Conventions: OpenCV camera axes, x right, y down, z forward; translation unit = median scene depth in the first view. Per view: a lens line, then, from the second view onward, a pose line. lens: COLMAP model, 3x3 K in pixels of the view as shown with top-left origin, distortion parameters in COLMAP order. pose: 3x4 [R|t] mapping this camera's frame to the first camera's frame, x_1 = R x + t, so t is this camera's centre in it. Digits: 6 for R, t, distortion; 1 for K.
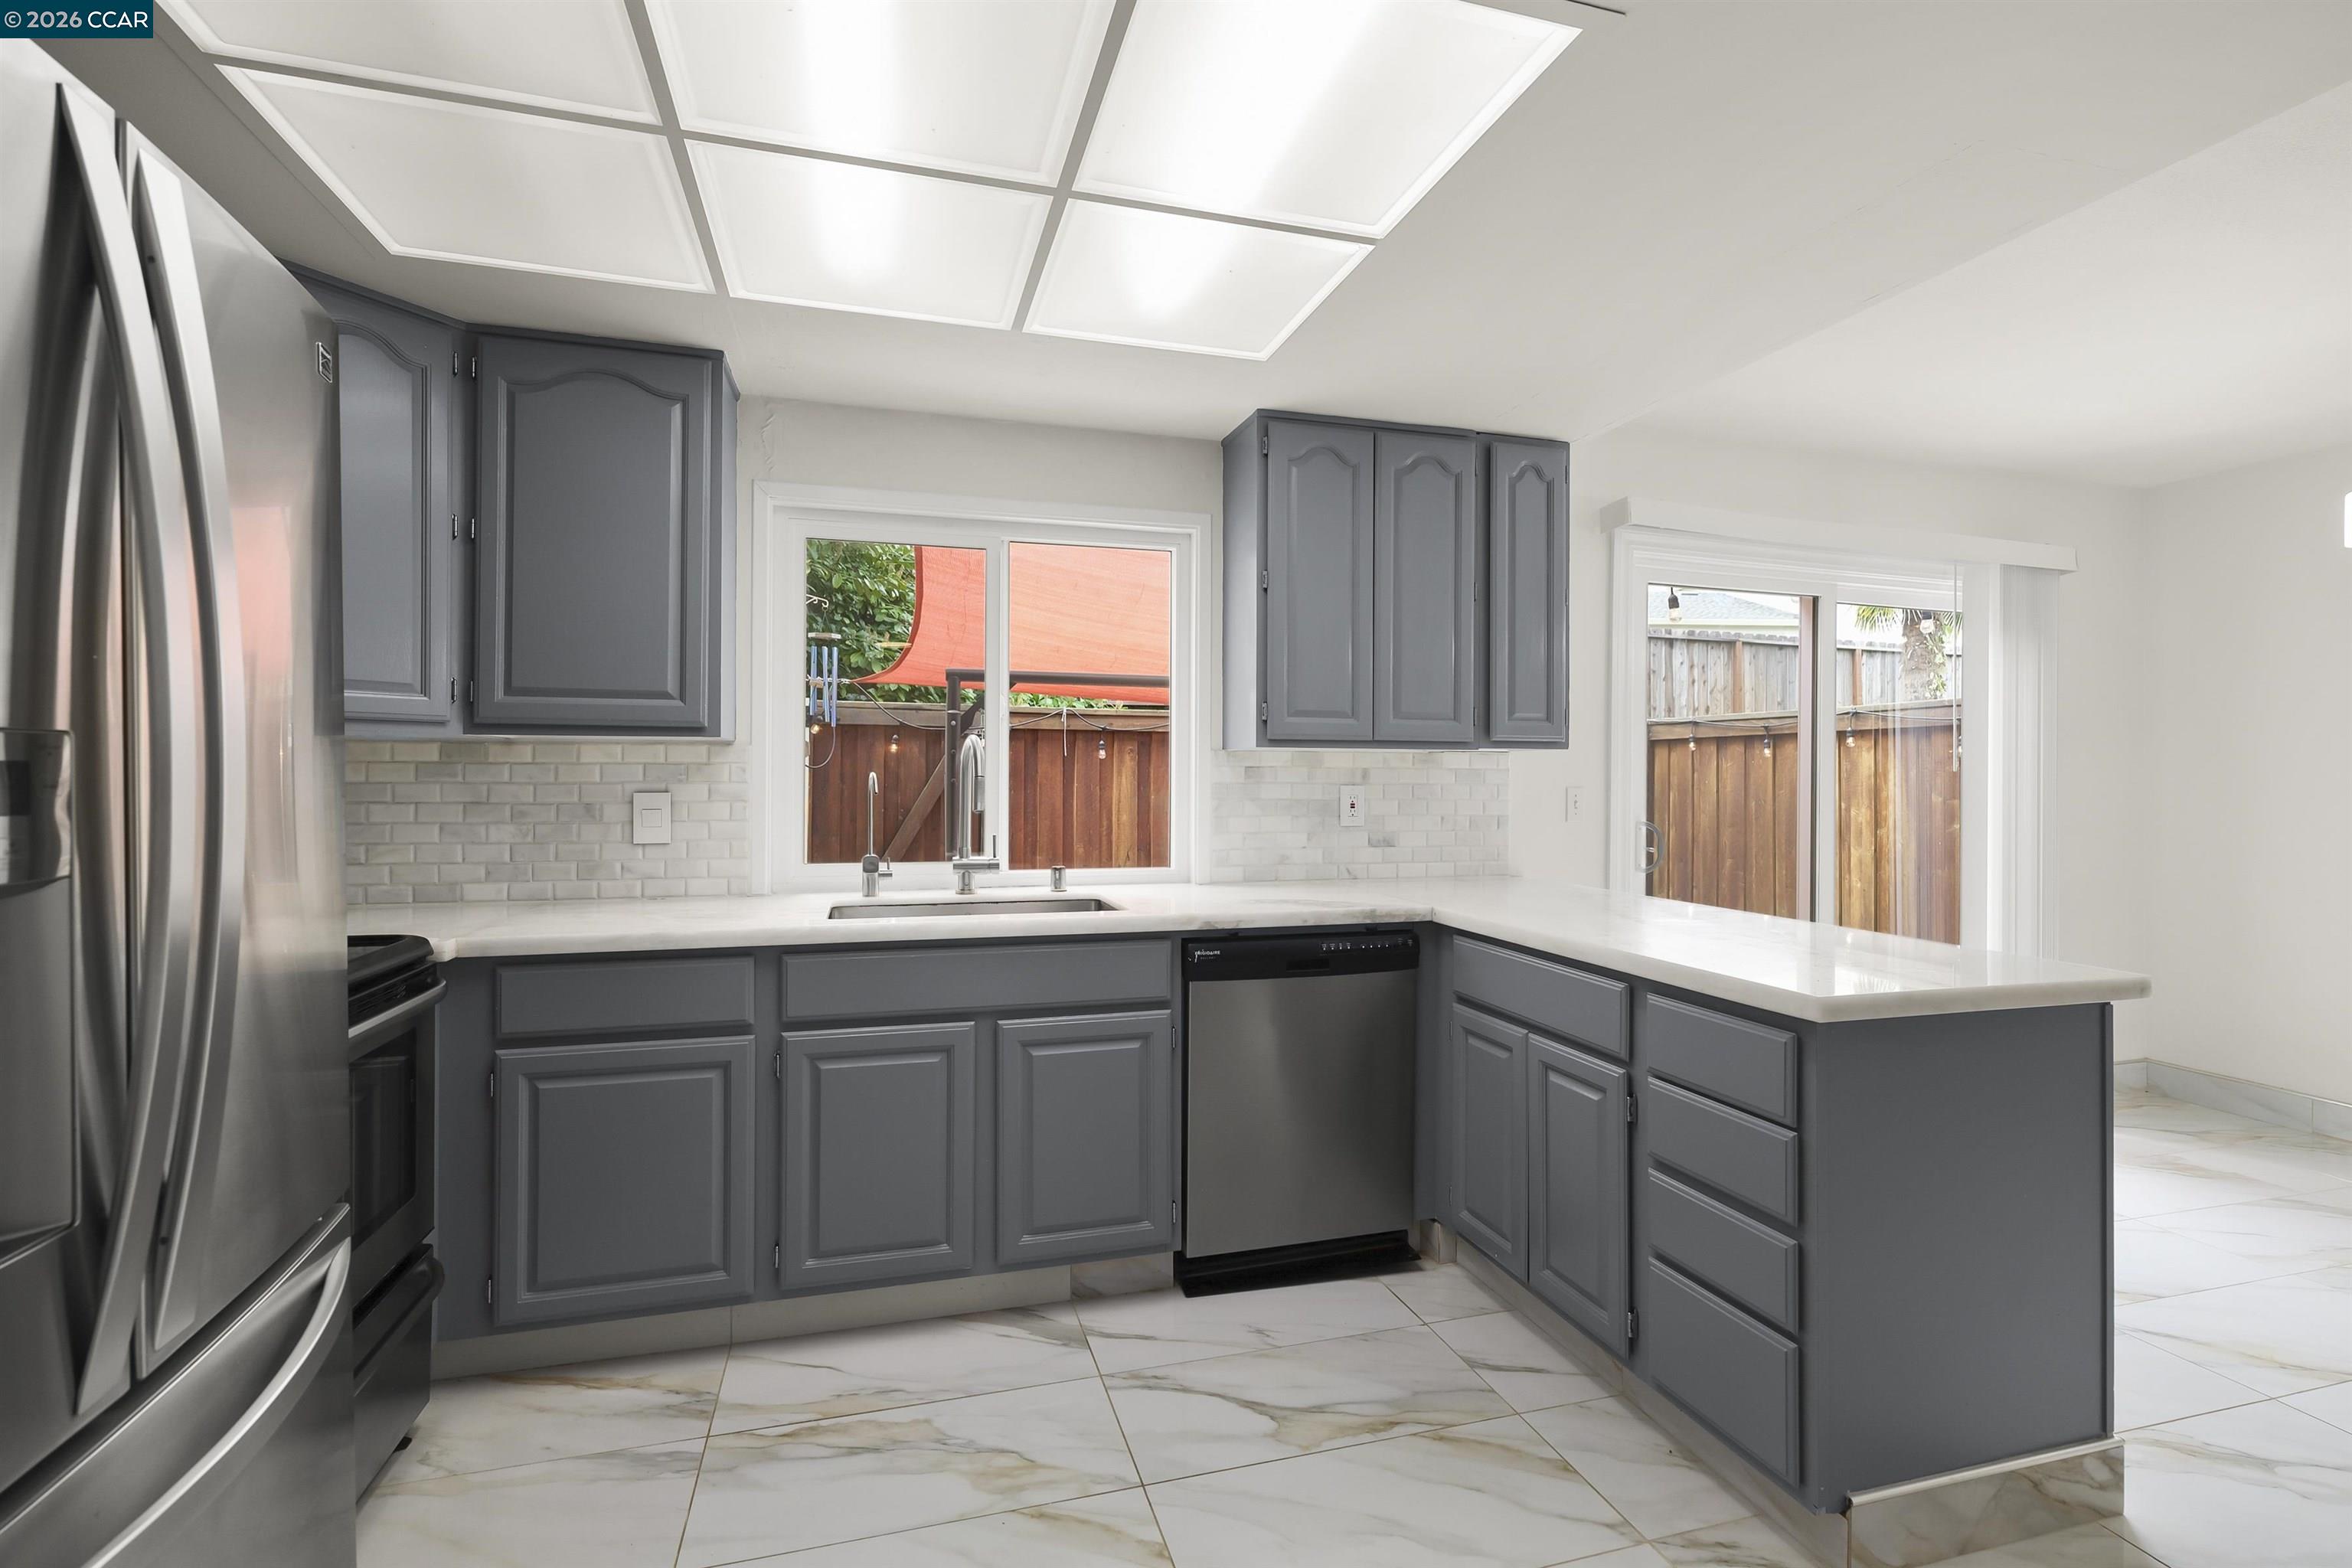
lens RADIAL K [[1073.4, 0, 1175.8], [0, 1073.4, 772.3], [0, 0, 1]] dist [-0.001023, 0.000650]
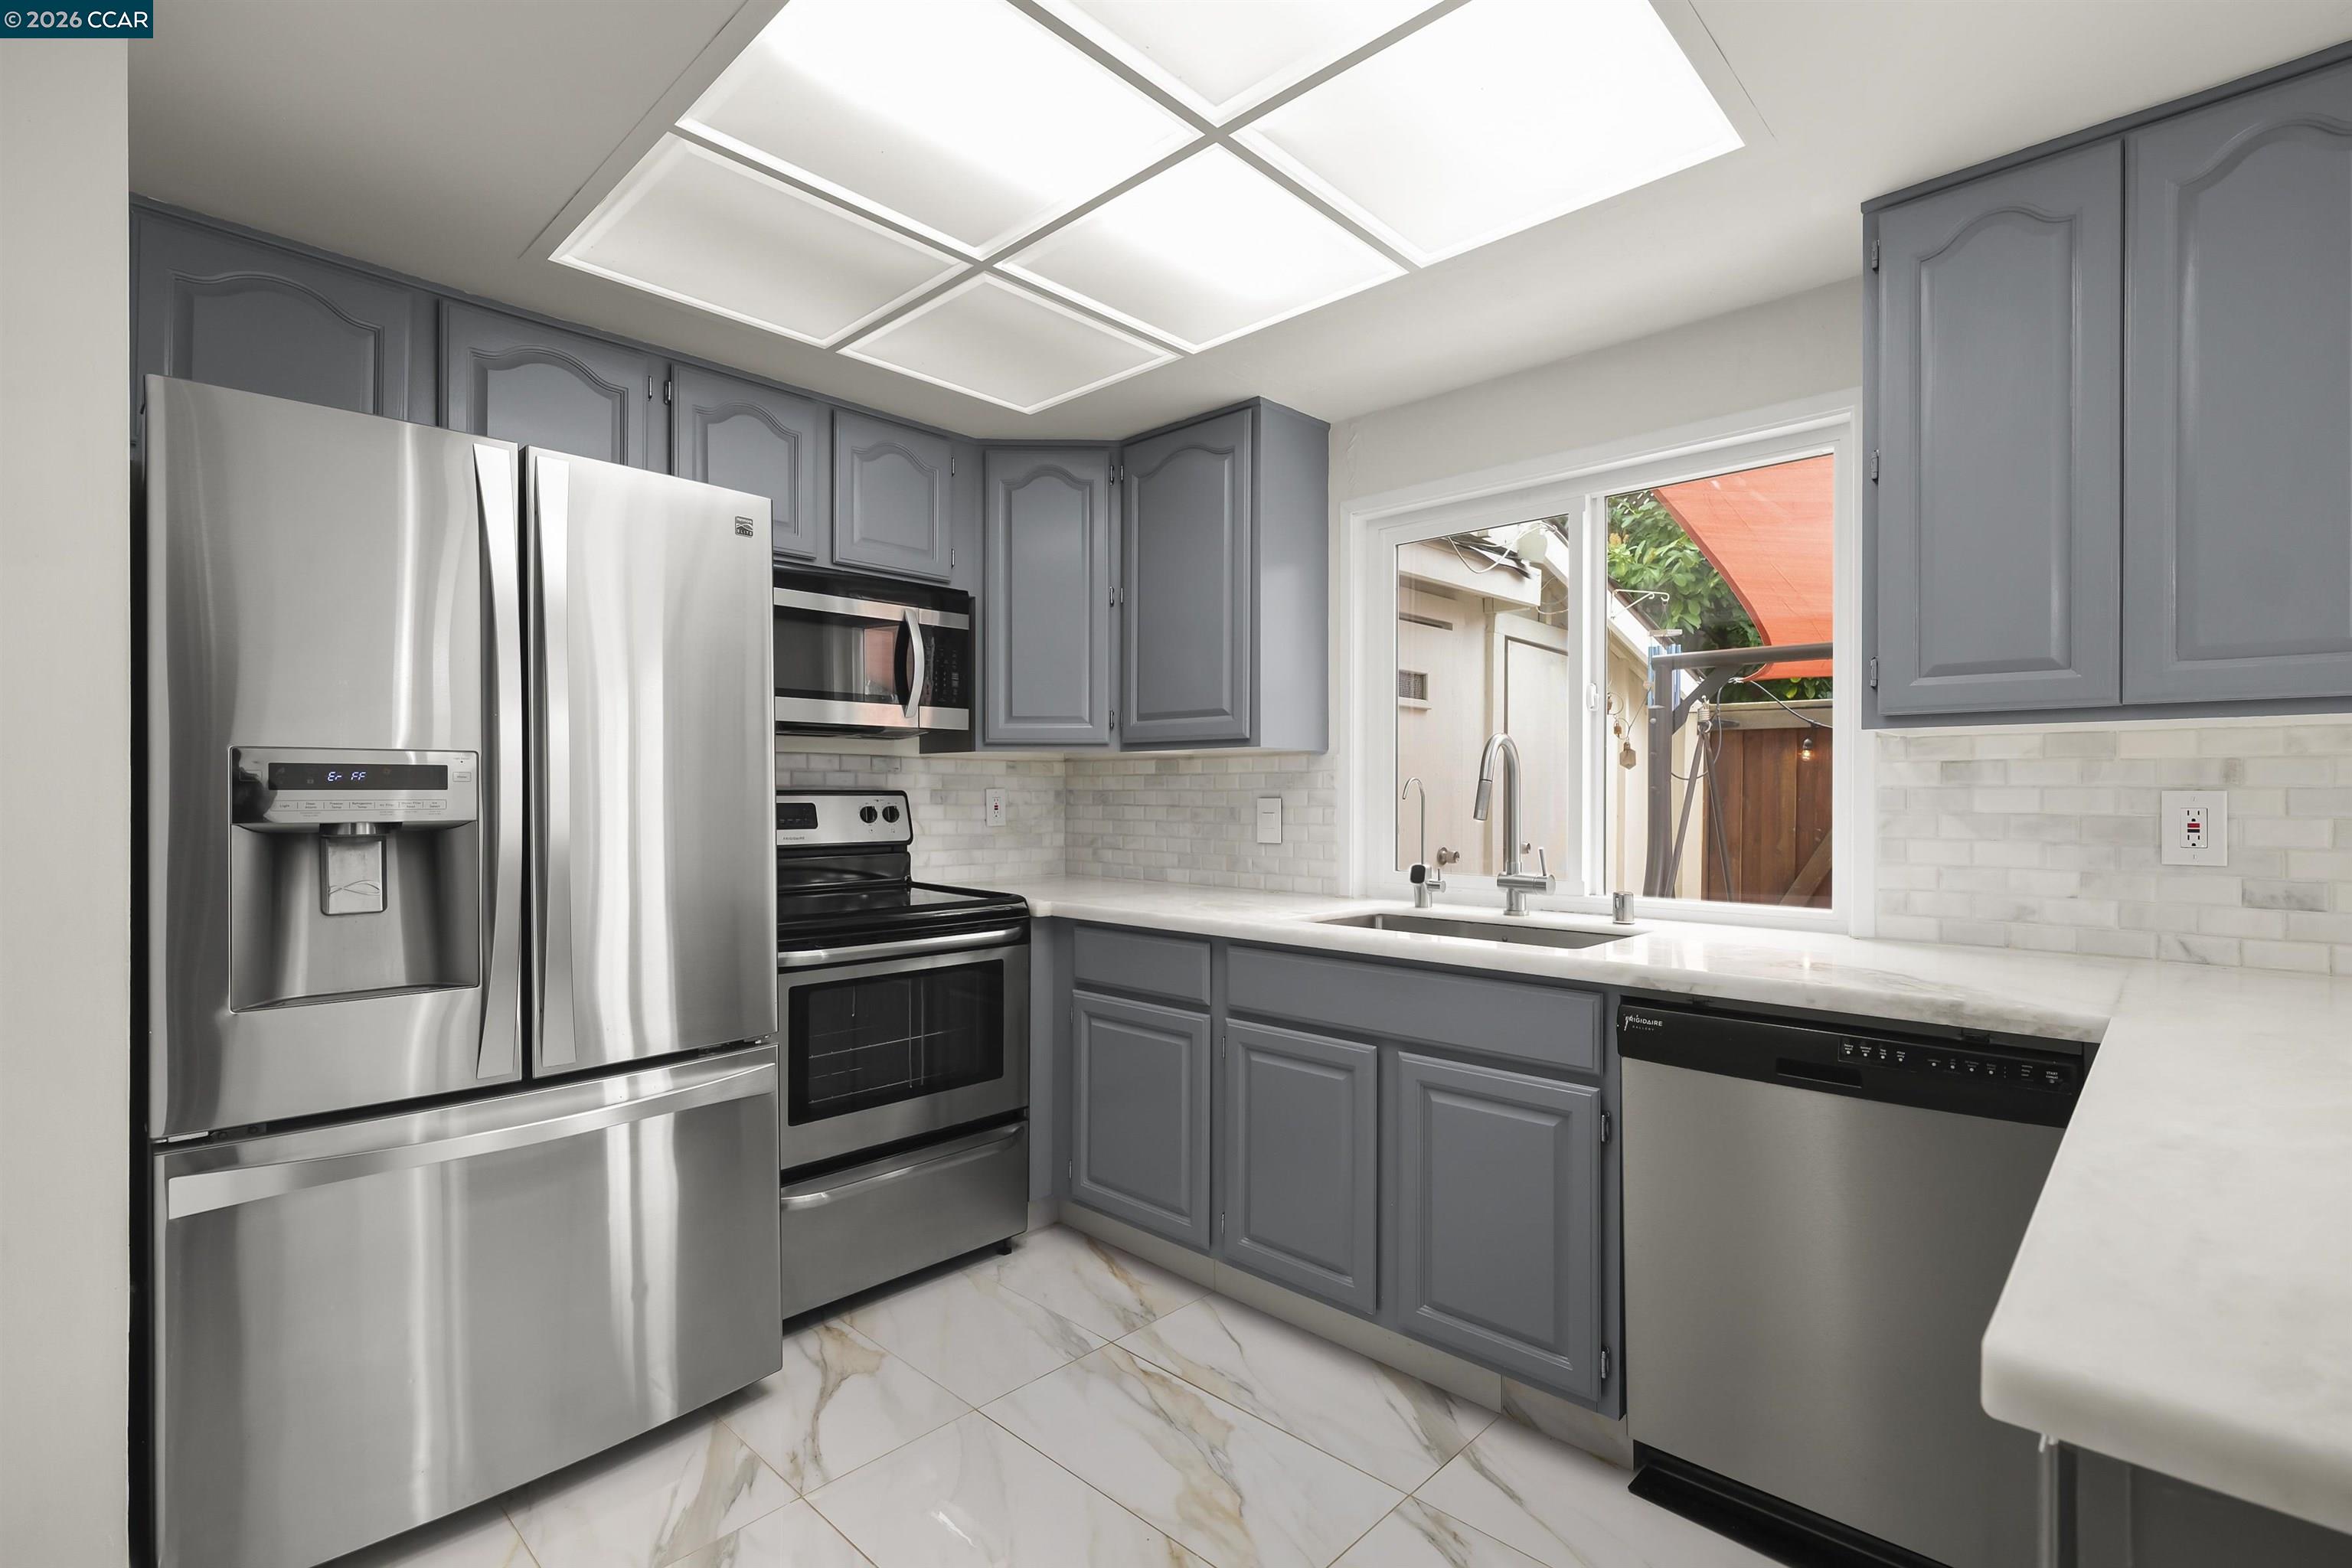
lens RADIAL K [[1073.4, 0, 1184.3], [0, 1073.4, 793.0], [0, 0, 1]] dist [-0.001023, 0.000650]
pose [[0.509865, -0.003960, -0.860245, 0.482939], [0.003324, 0.999991, -0.002633, 0.017453], [0.860248, -0.001517, 0.509874, 0.369702]]
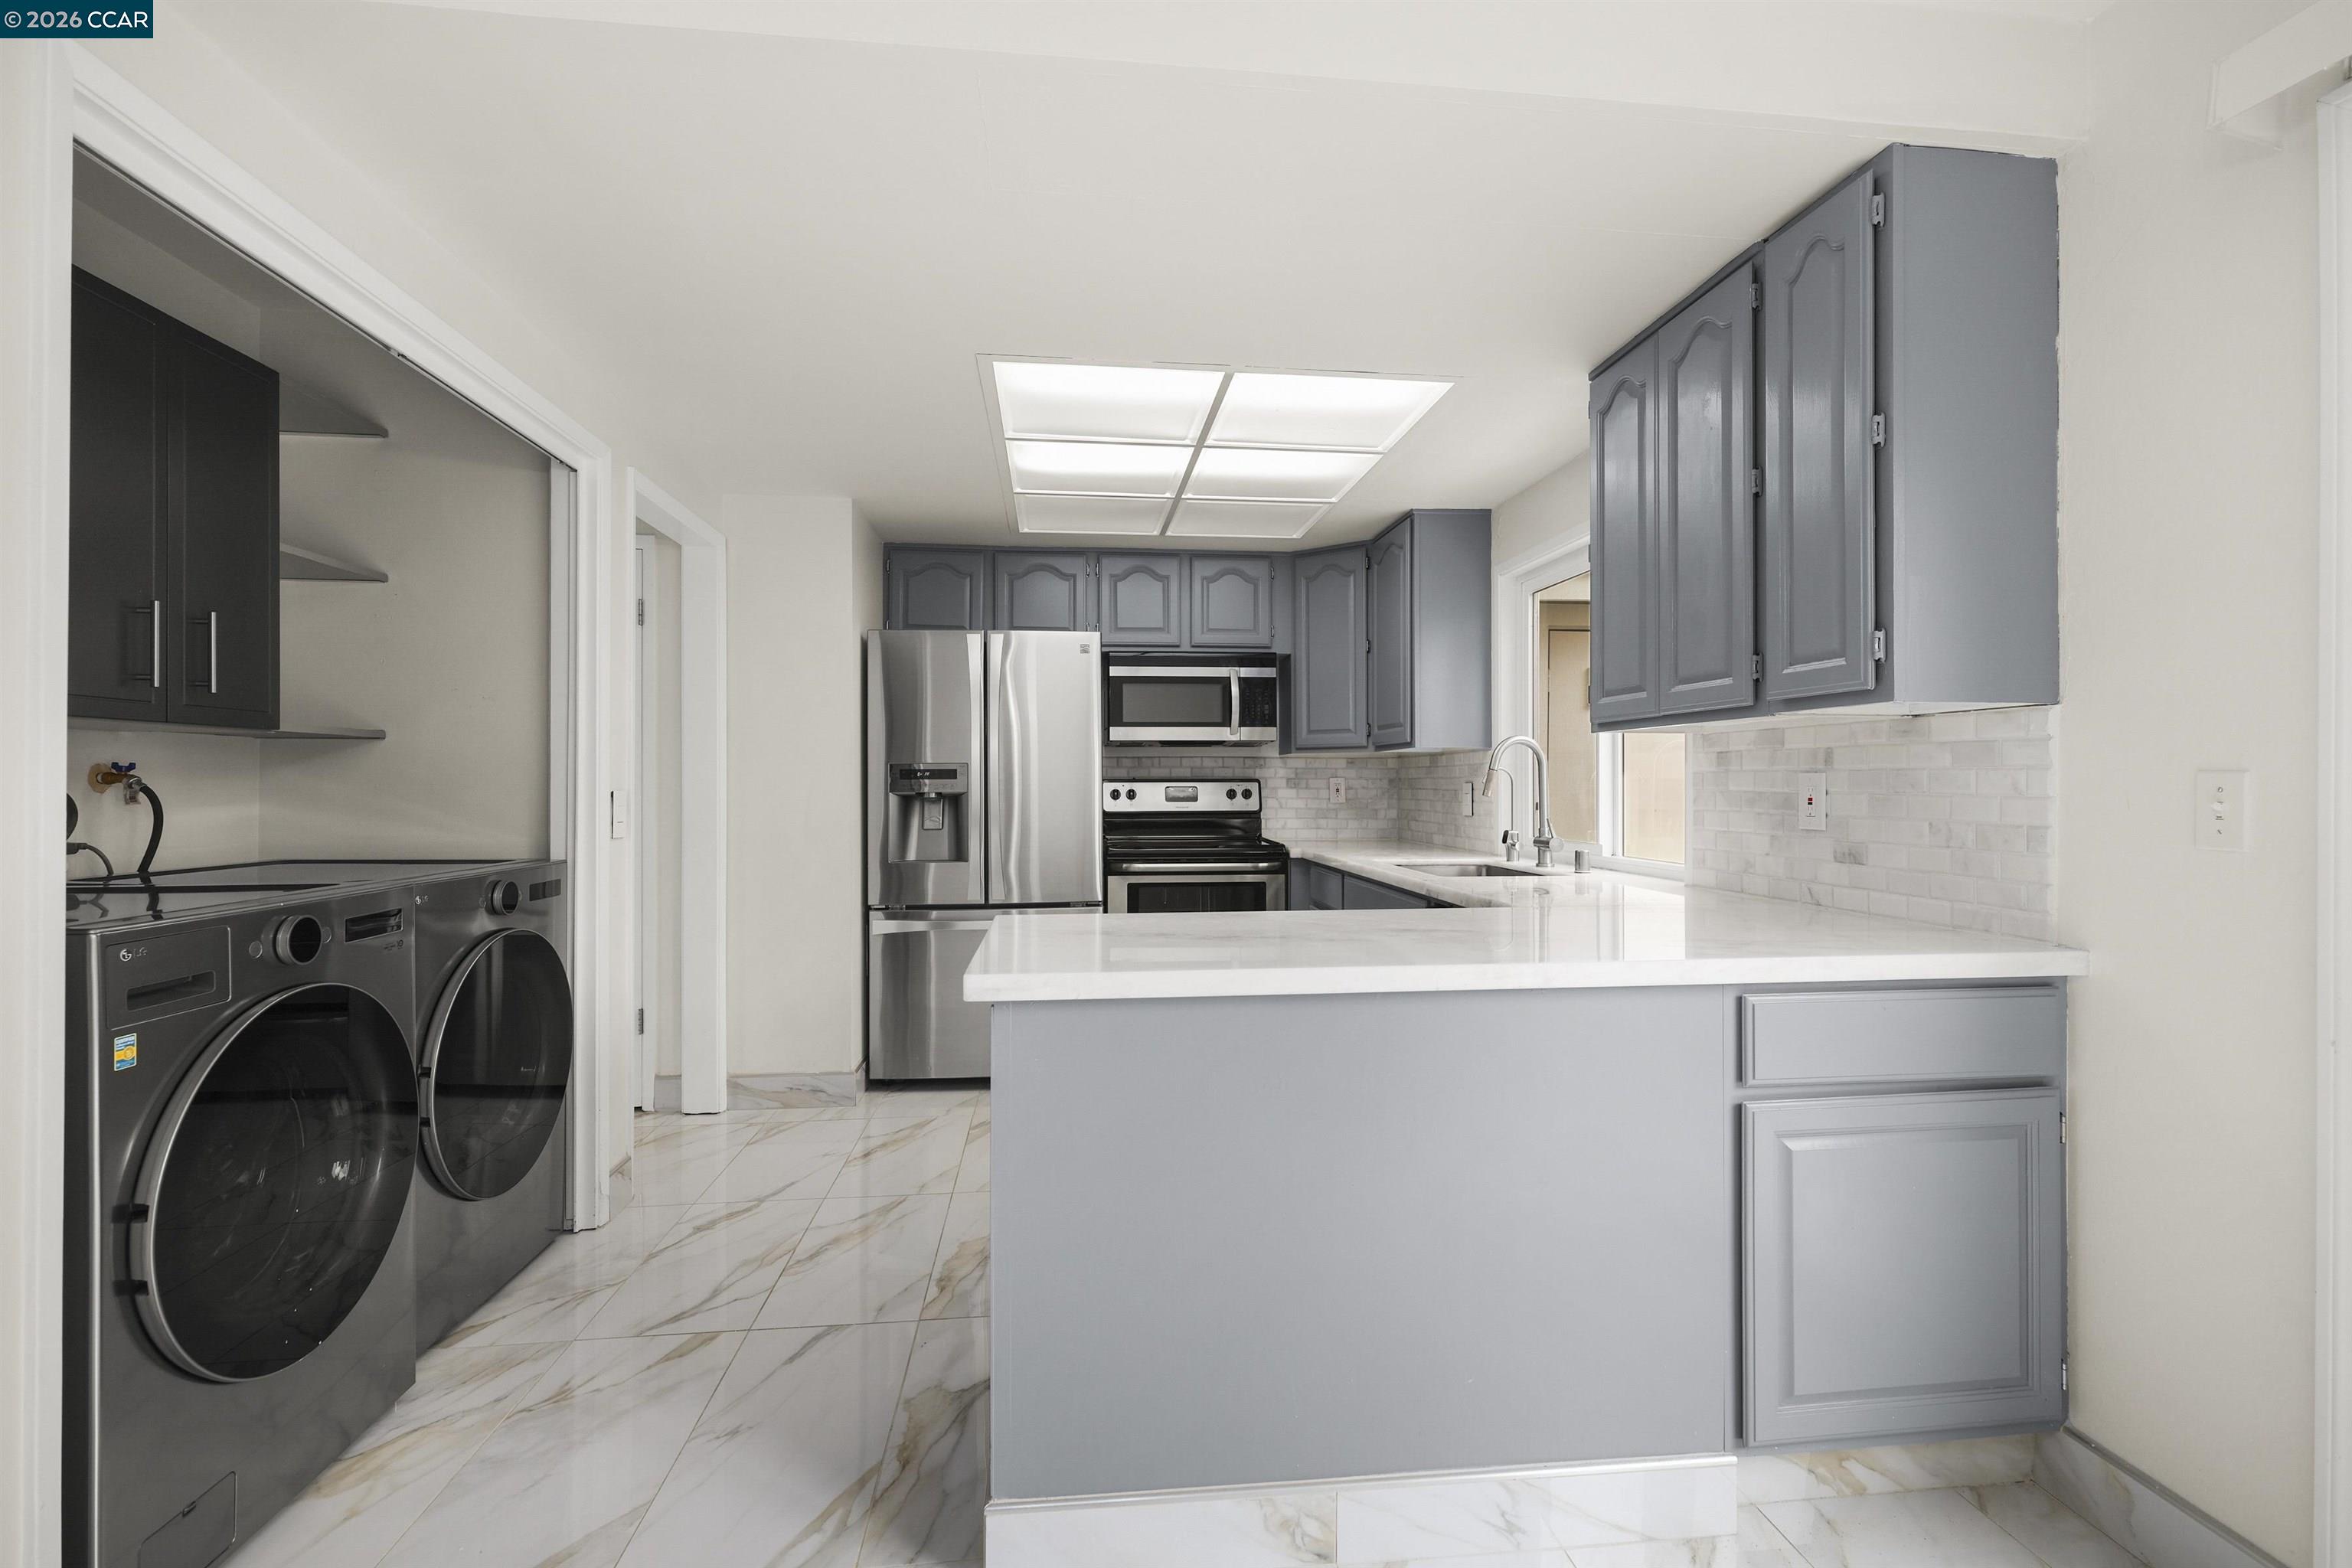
lens RADIAL K [[1073.4, 0, 1181.5], [0, 1073.4, 787.9], [0, 0, 1]] dist [-0.001023, 0.000650]
pose [[-0.167661, -0.000198, -0.985845, 1.216649], [0.004043, 0.999991, -0.000888, 0.027699], [0.985836, -0.004135, -0.167658, 0.921350]]
